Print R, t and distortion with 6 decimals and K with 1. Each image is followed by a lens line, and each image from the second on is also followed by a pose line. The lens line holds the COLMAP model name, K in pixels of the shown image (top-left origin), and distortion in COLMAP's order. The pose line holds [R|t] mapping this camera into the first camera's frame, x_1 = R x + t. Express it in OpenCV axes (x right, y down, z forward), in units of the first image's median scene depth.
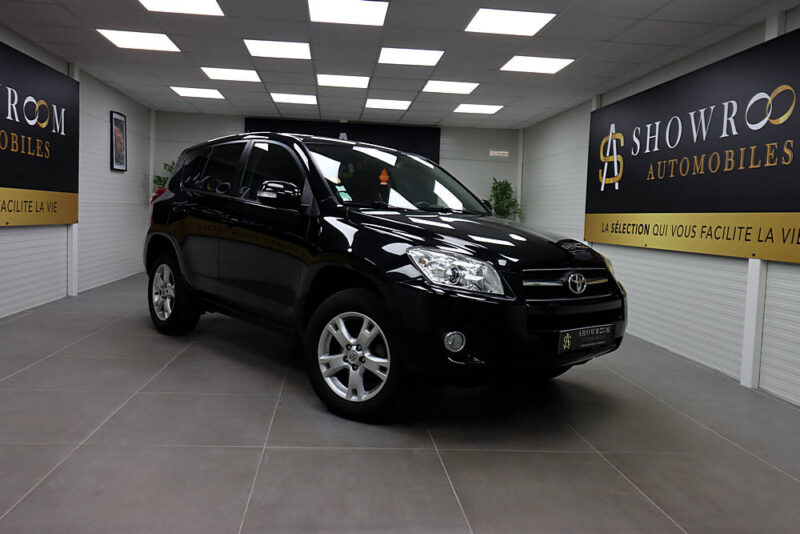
lens RADIAL K [[627.6, 0, 403.9], [0, 627.6, 260.9], [0, 0, 1]] dist [-0.000357, -0.005586]
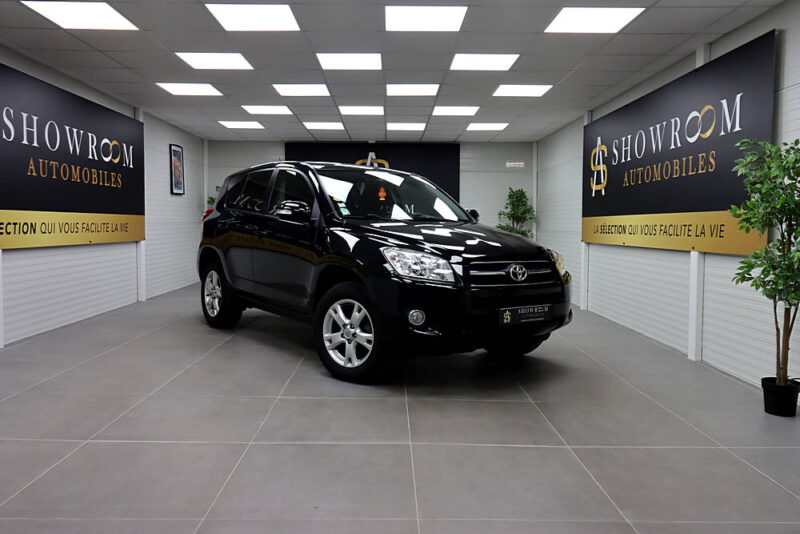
lens RADIAL K [[627.6, 0, 403.9], [0, 627.6, 260.9], [0, 0, 1]] dist [-0.000357, -0.005586]
pose [[0.995650, -0.028505, -0.088703, 0.101475], [0.027099, 0.999488, -0.017009, 0.017385], [0.089143, 0.014531, 0.995913, -0.193200]]
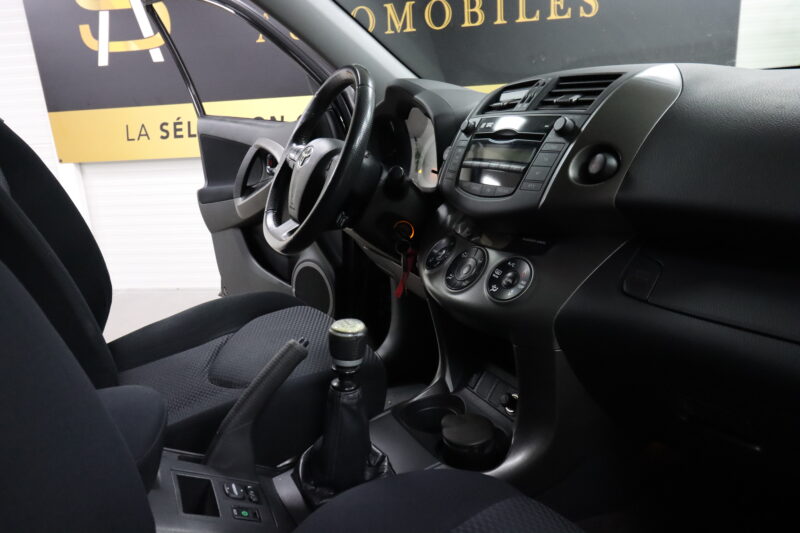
lens RADIAL K [[554.2, 0, 402.0], [0, 554.2, 254.0], [0, 0, 1]] dist [0.017800, -0.000828]
pose [[0.250772, -0.287134, 0.924482, -0.164217], [0.130566, 0.956304, 0.261600, -0.063970], [-0.959201, 0.055104, 0.277304, 0.835522]]
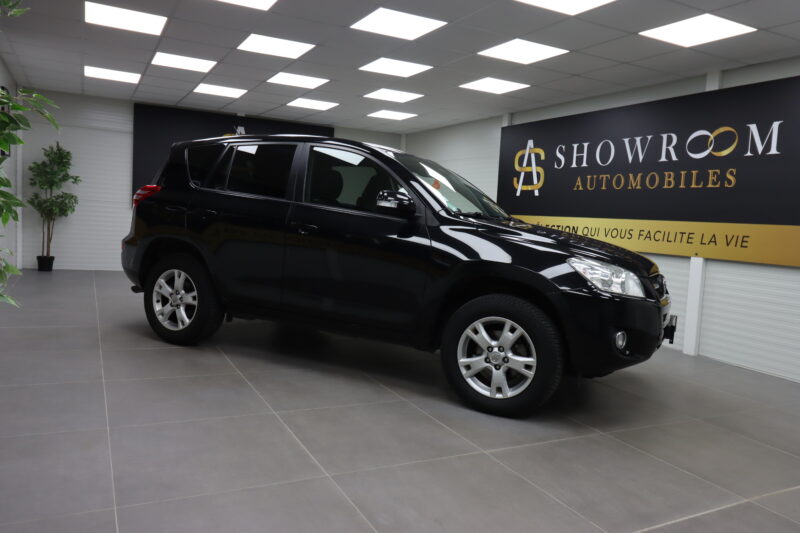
lens RADIAL K [[584.1, 0, 402.0], [0, 584.1, 257.4], [0, 0, 1]] dist [0.009858, -0.003635]
pose [[0.929571, -0.015164, 0.368331, -0.394828], [0.007500, 0.999725, 0.022232, -0.029703], [-0.368567, -0.017904, 0.929429, 0.078246]]
